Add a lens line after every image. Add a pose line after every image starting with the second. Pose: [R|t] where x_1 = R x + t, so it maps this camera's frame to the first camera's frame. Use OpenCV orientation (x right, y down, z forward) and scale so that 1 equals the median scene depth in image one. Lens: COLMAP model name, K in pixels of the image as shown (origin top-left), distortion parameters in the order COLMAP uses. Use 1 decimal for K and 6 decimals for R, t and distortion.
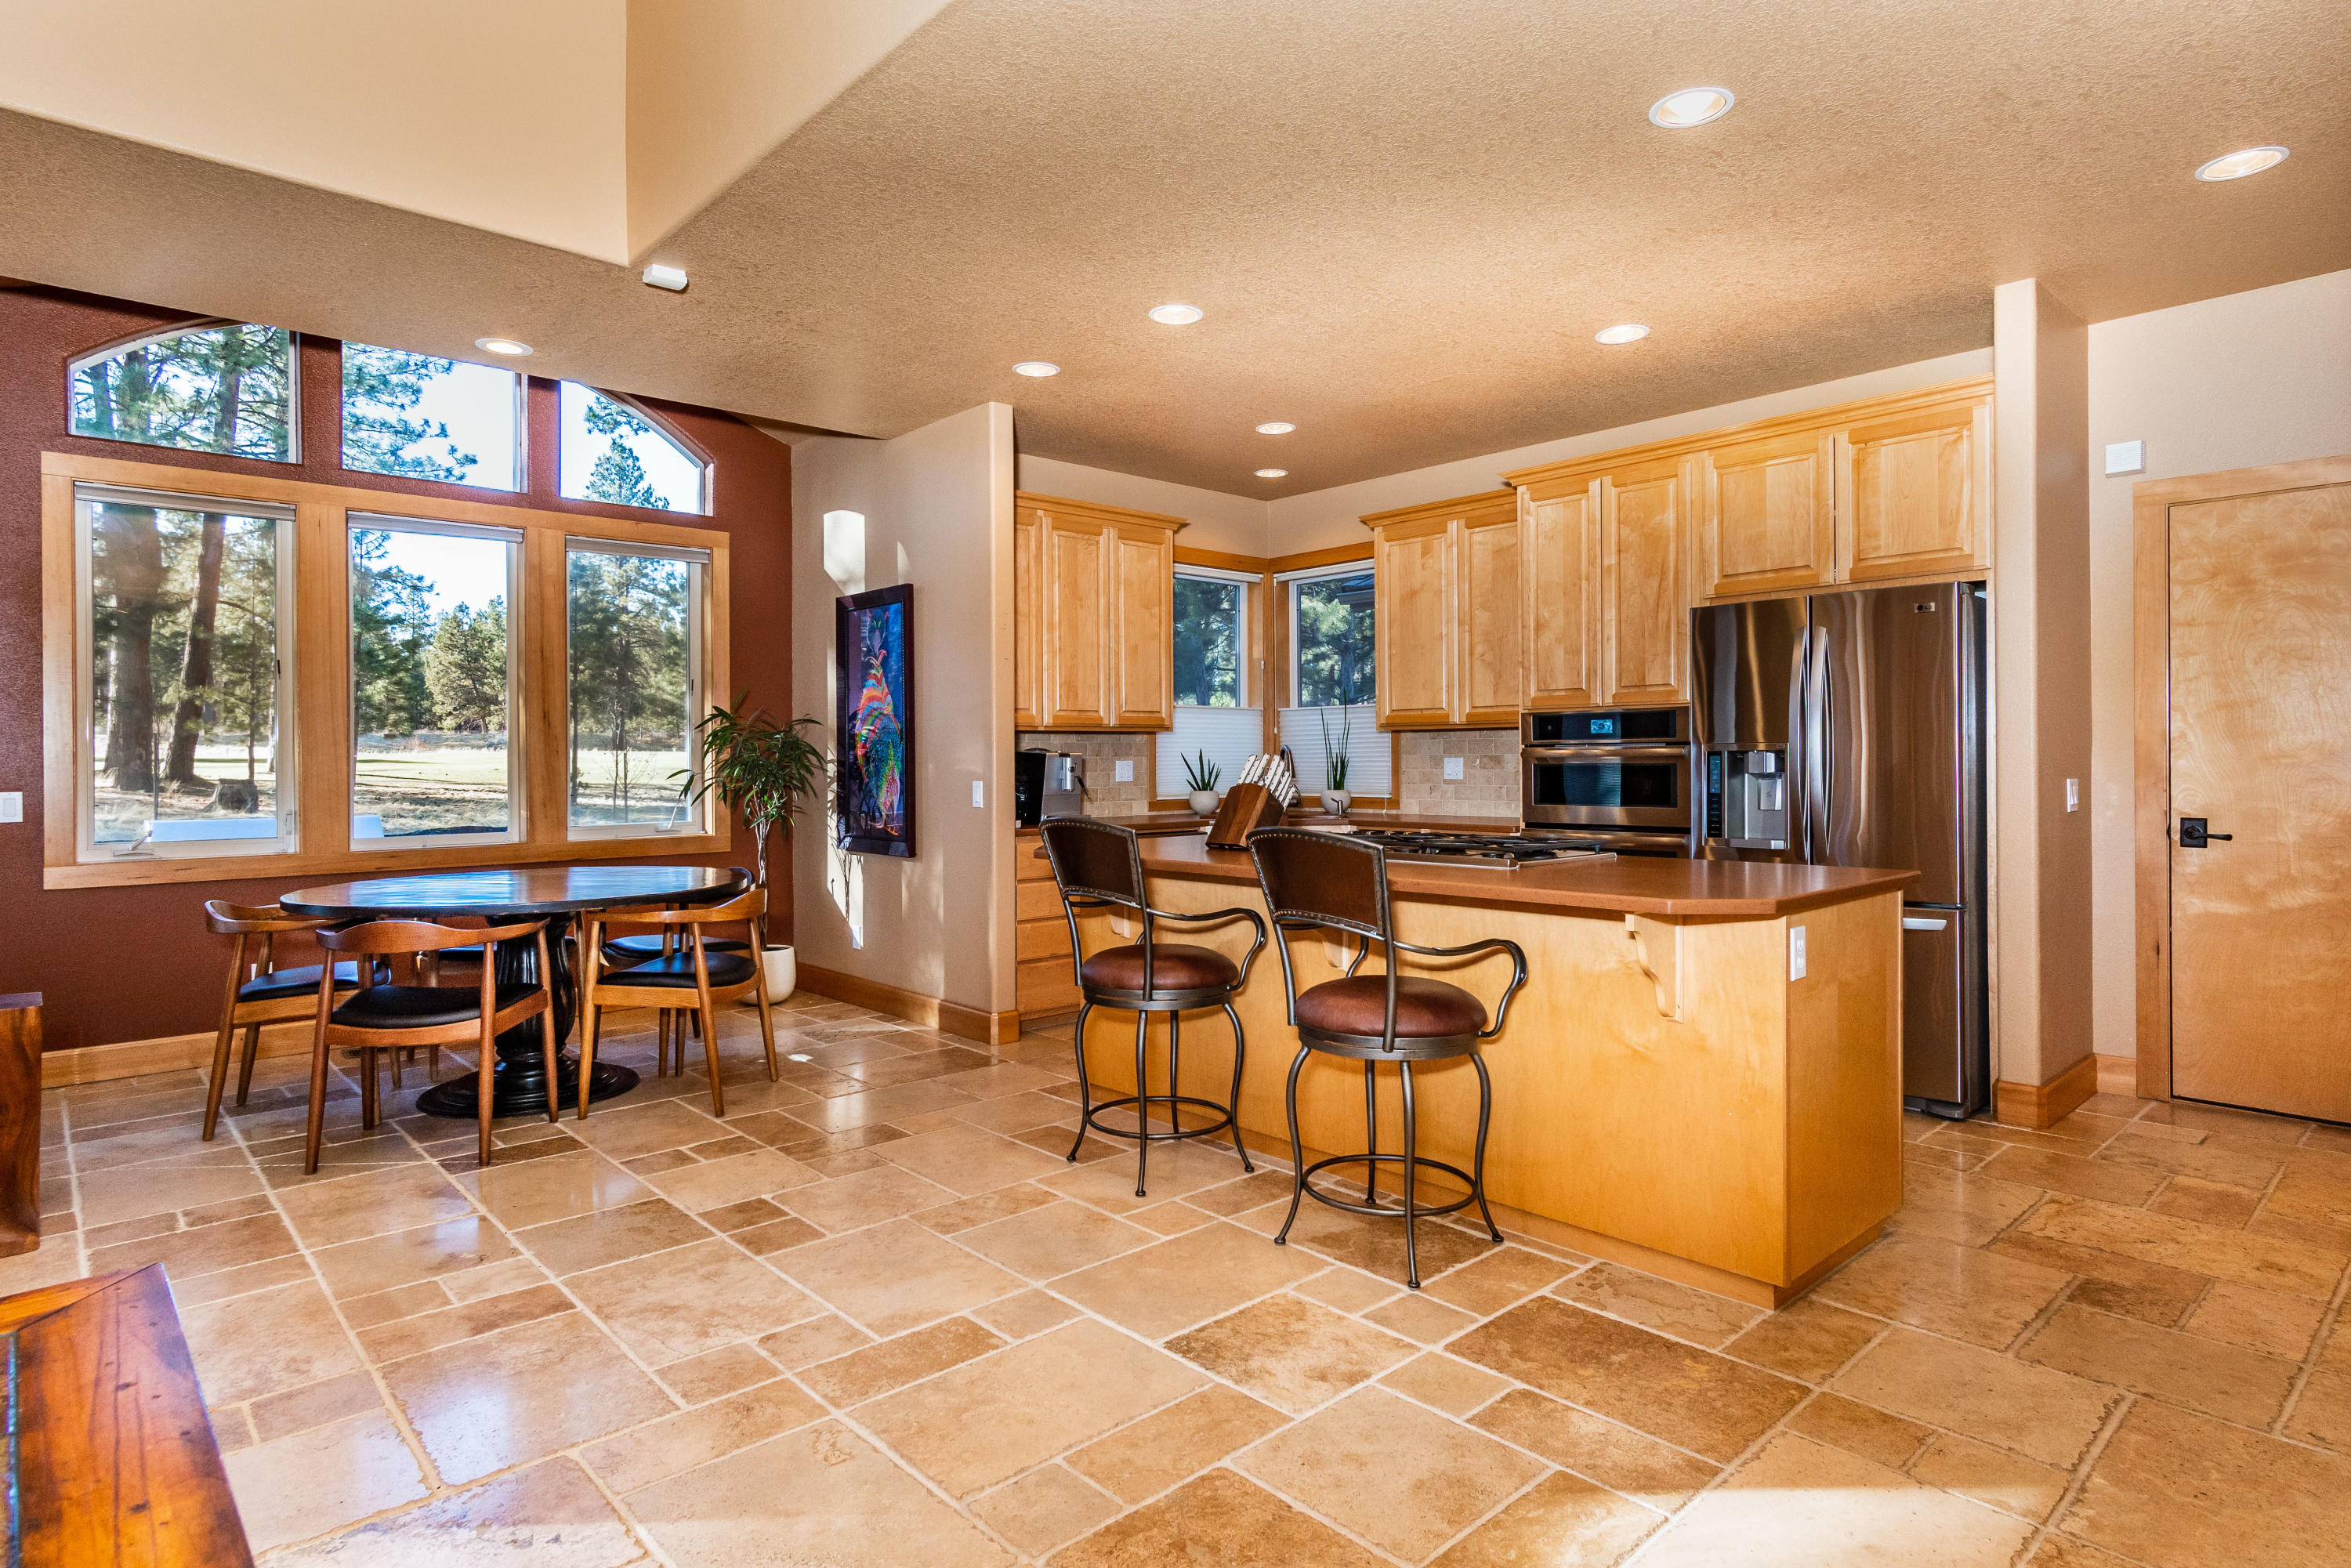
lens RADIAL K [[1277.7, 0, 1165.7], [0, 1277.7, 768.5], [0, 0, 1]] dist [0.012605, 0.004395]
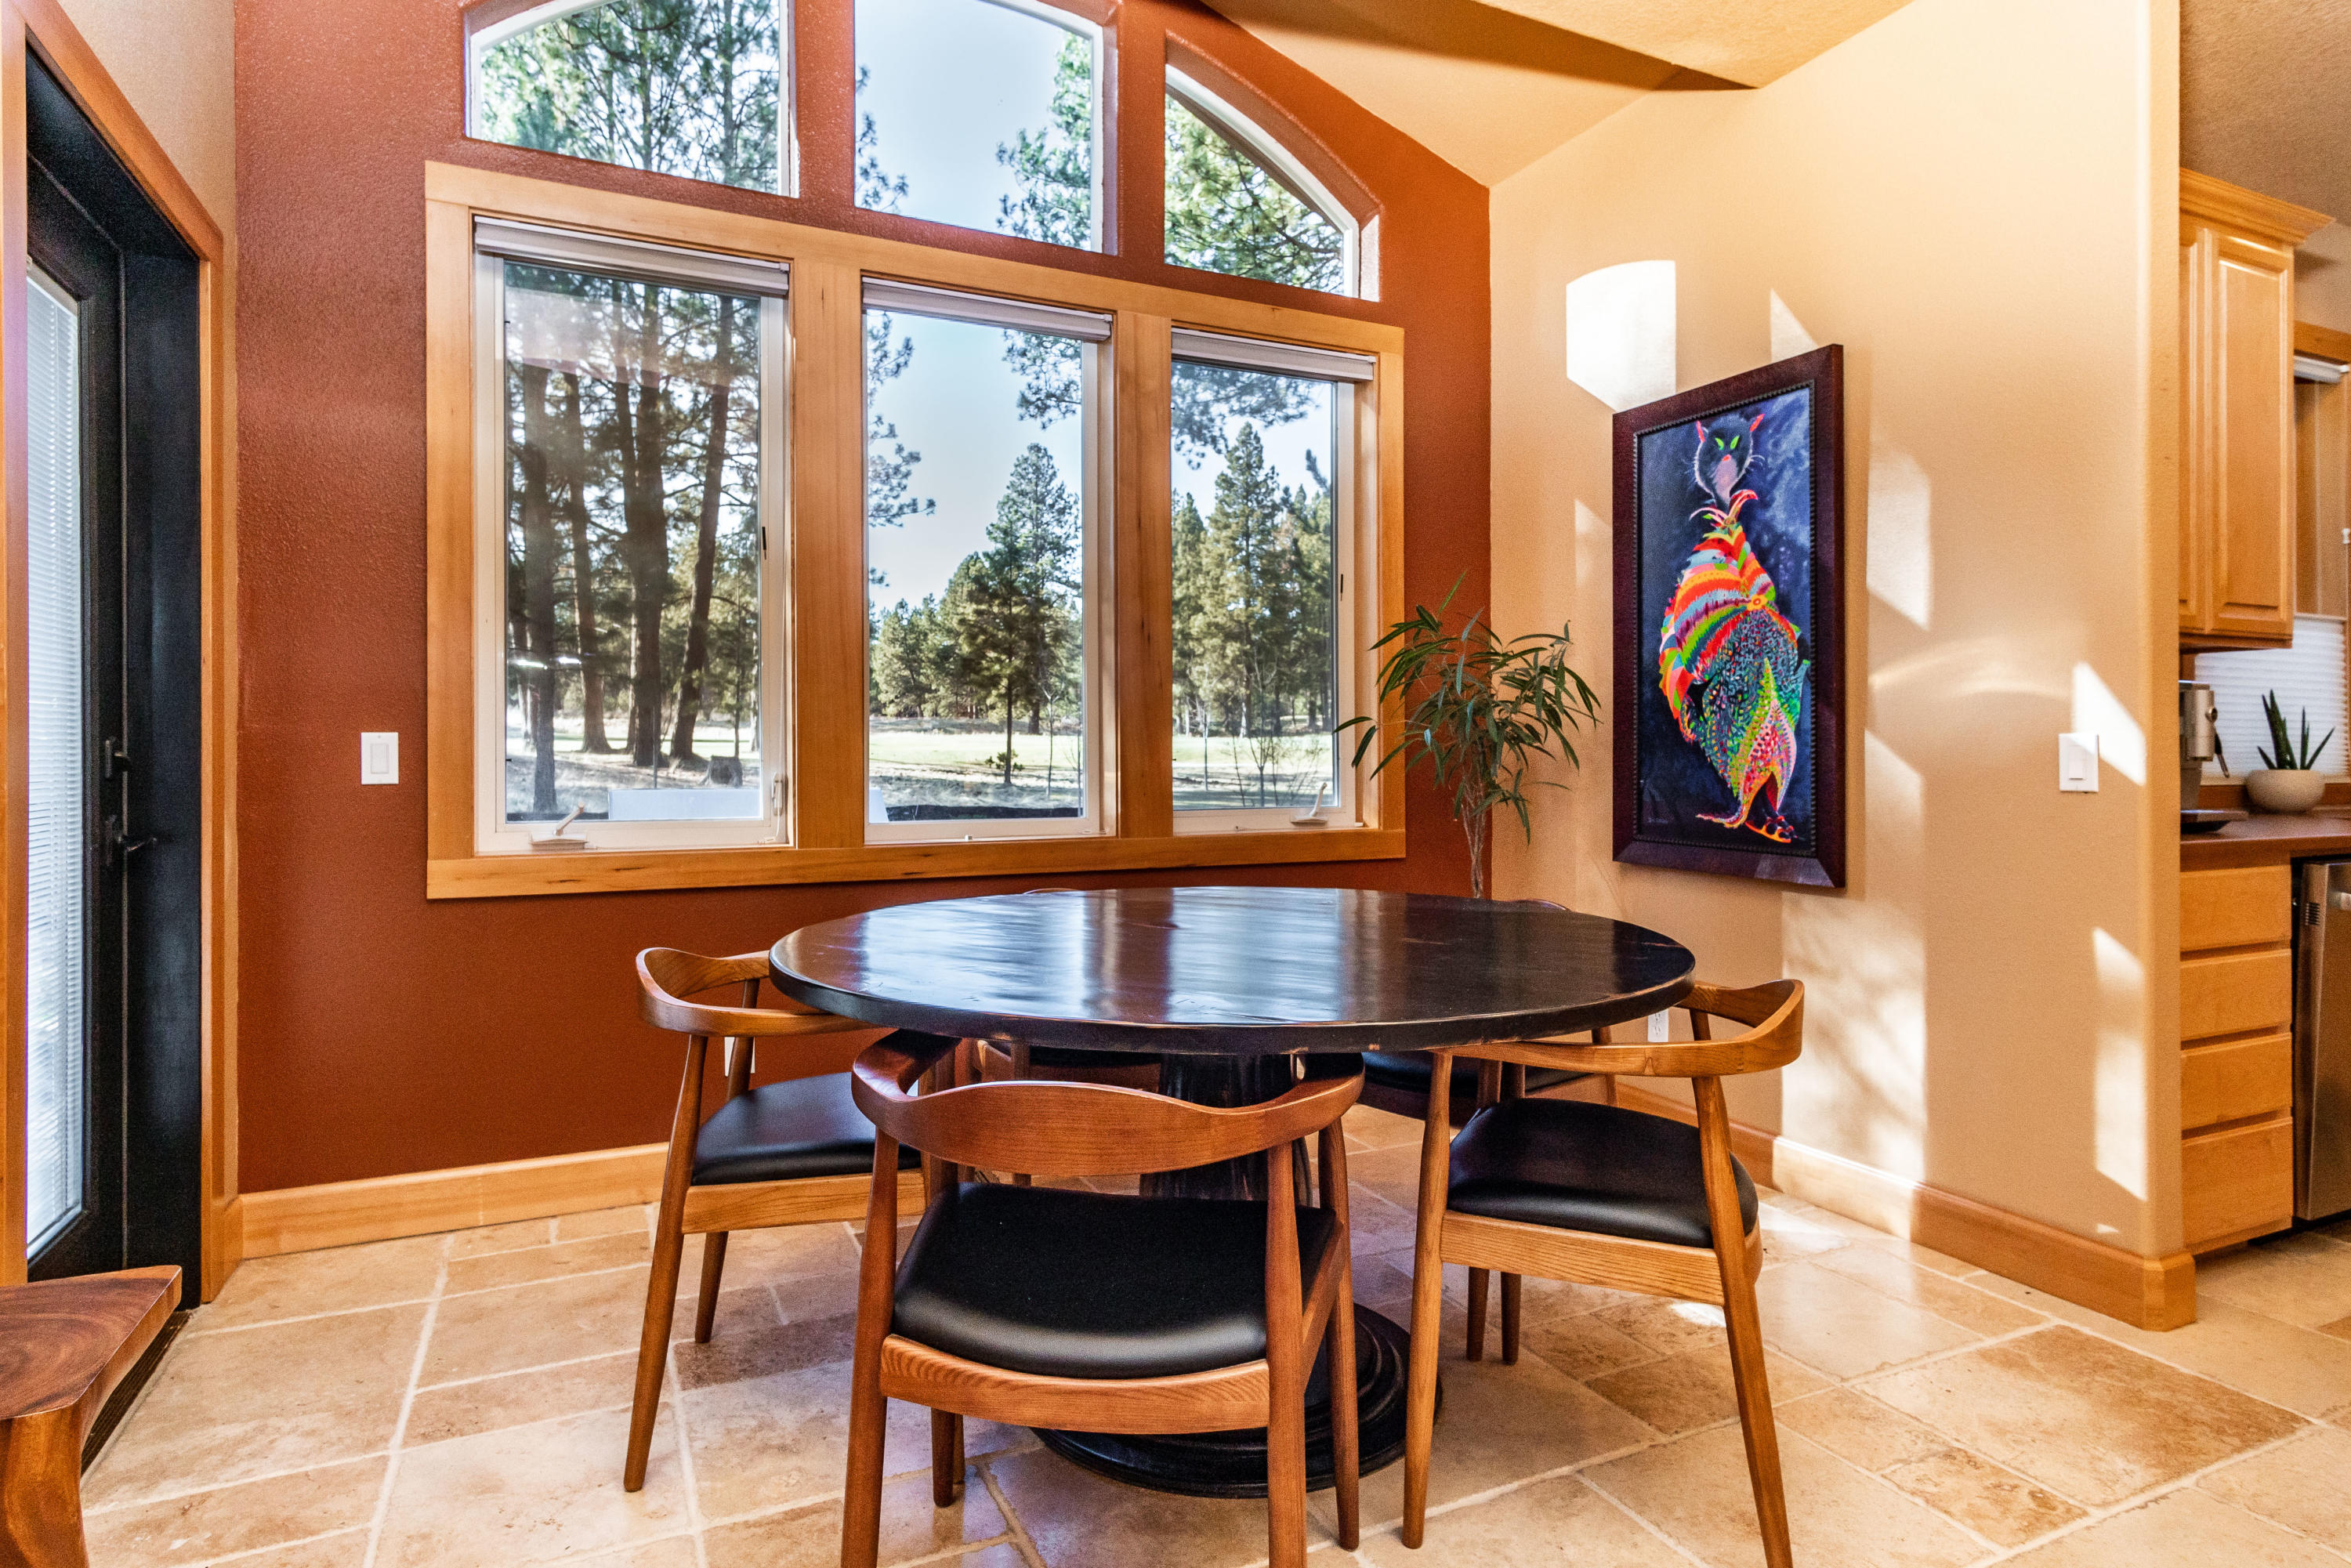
lens RADIAL K [[1277.7, 0, 1167.7], [0, 1277.7, 787.7], [0, 0, 1]] dist [0.012605, 0.004395]
pose [[0.957146, 0.017037, -0.289103, -0.283437], [-0.010247, 0.999635, 0.024983, 0.018481], [0.289423, -0.020950, 0.956972, 0.407785]]
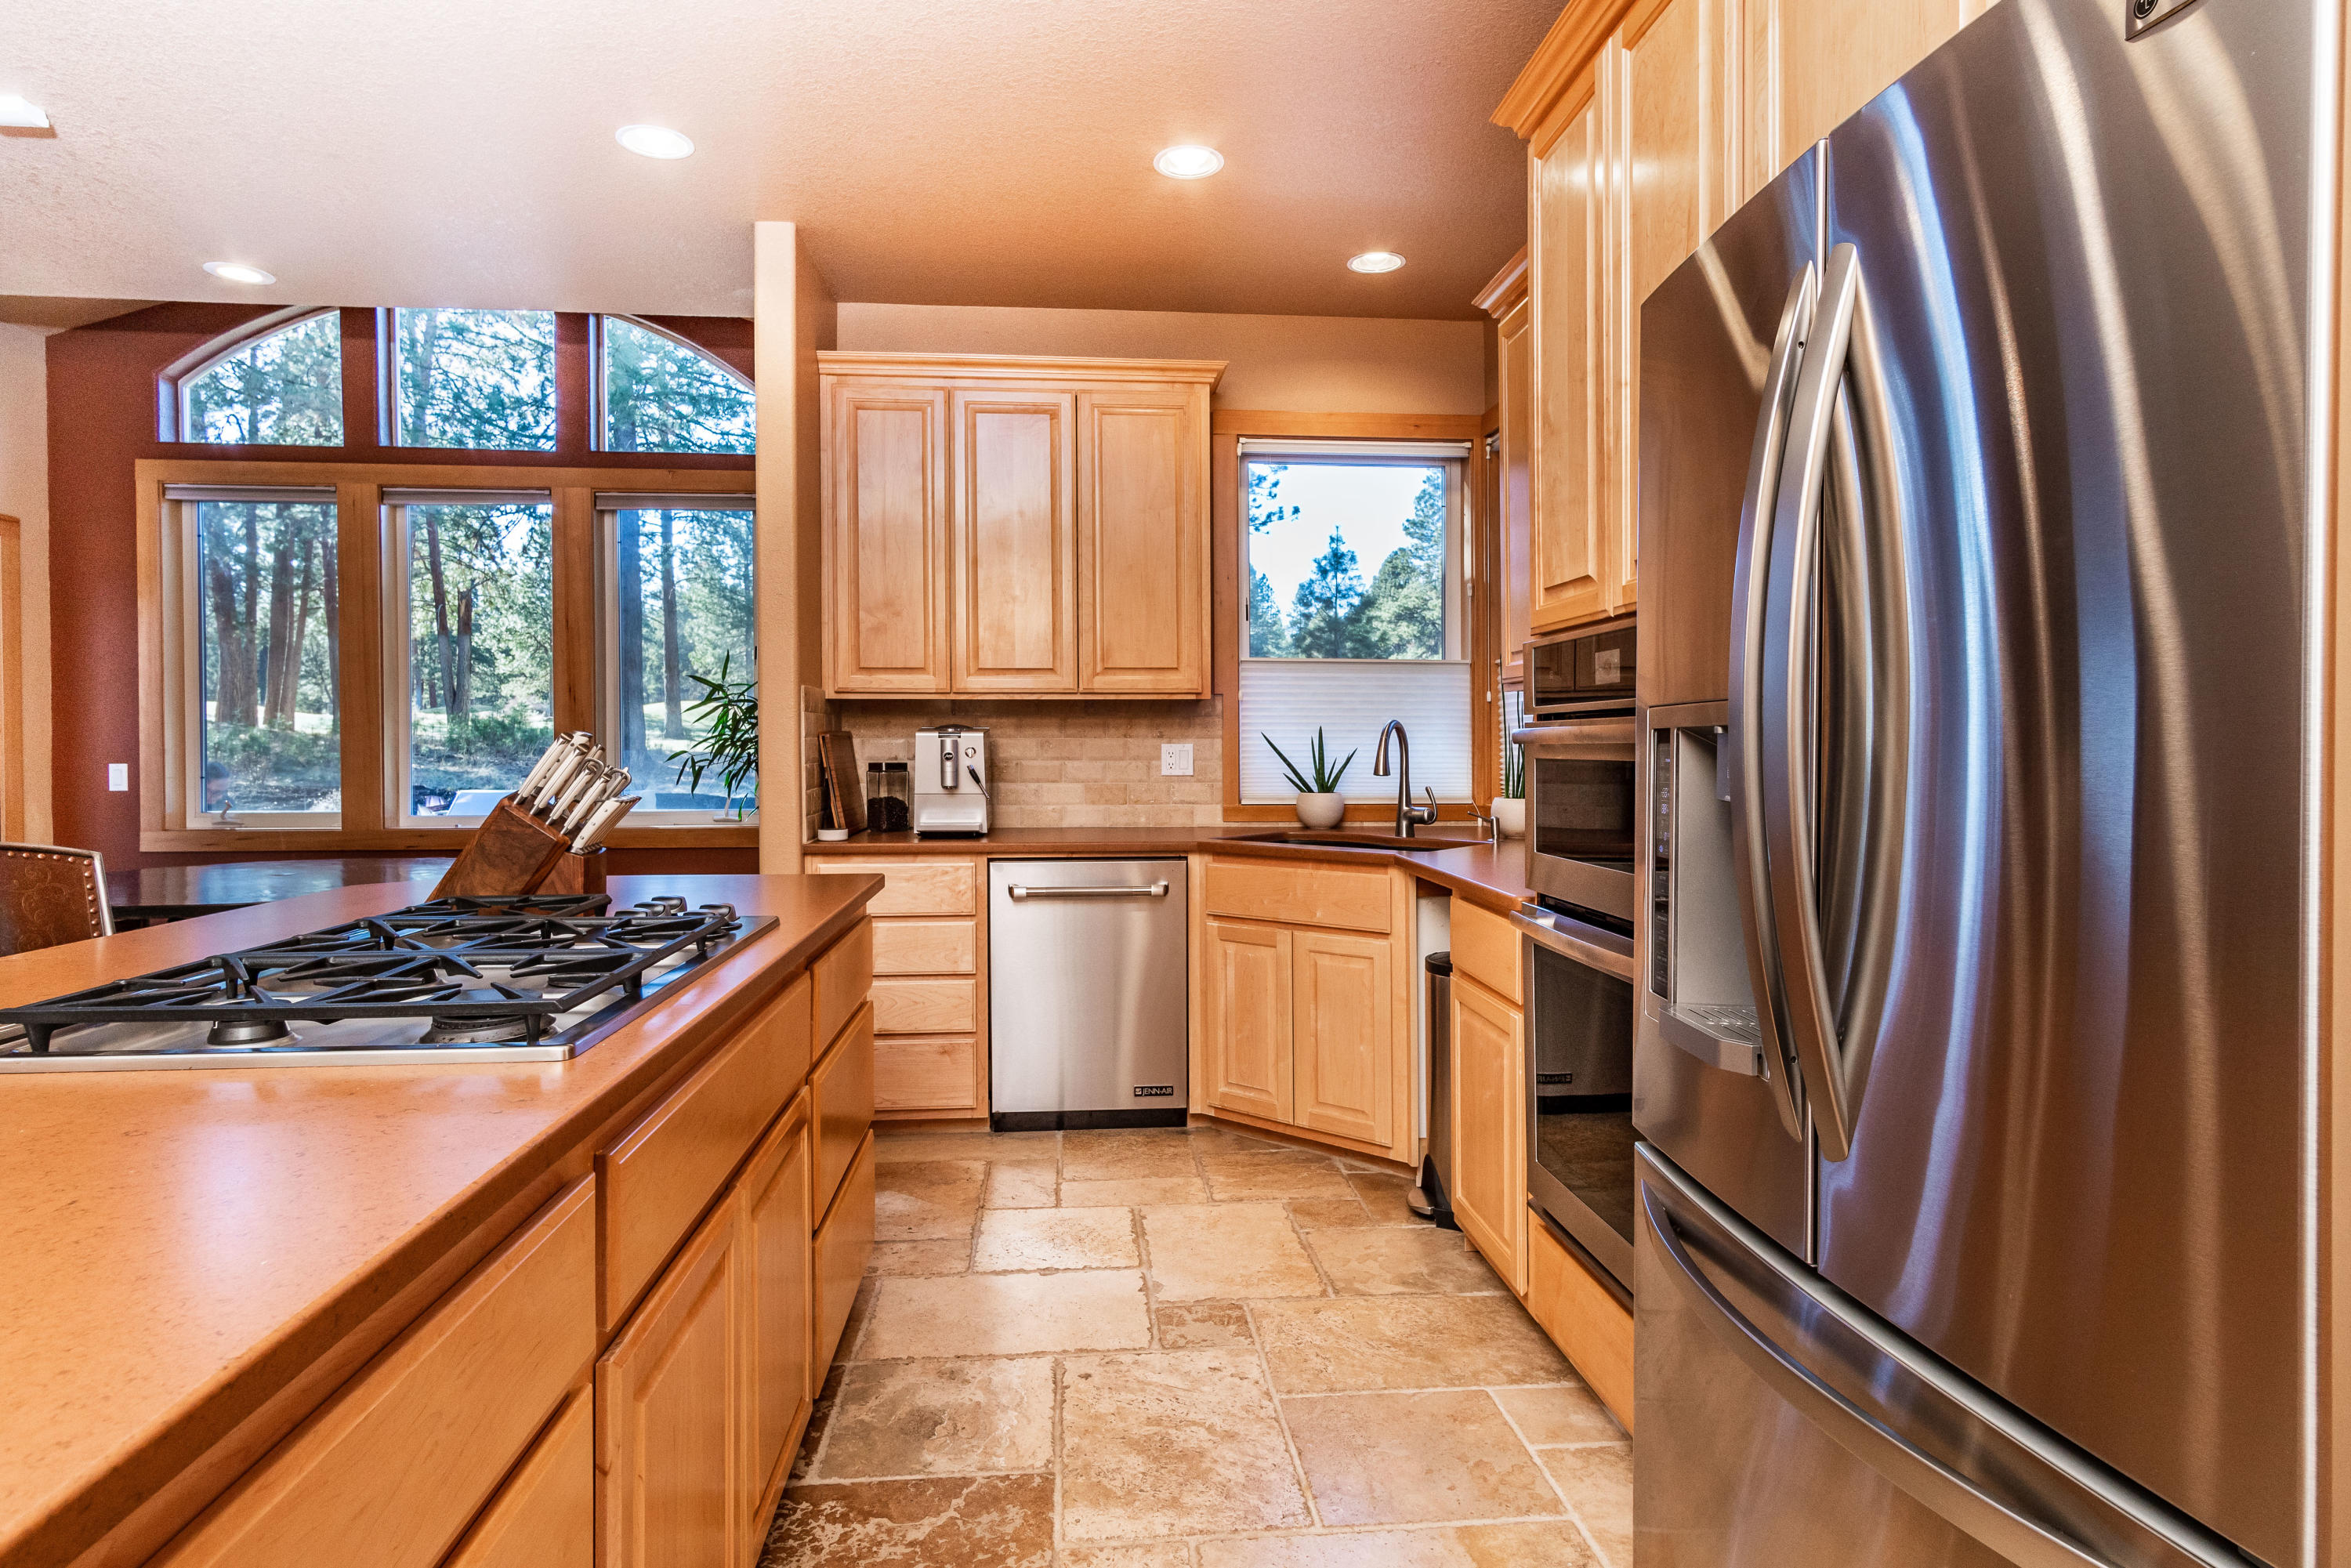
lens RADIAL K [[1277.7, 0, 1165.7], [0, 1277.7, 758.5], [0, 0, 1]] dist [0.012605, 0.004395]
pose [[0.796889, 0.014054, -0.603962, 0.392784], [-0.009250, 0.999896, 0.011063, -0.006078], [0.604054, -0.003230, 0.796937, 0.500929]]
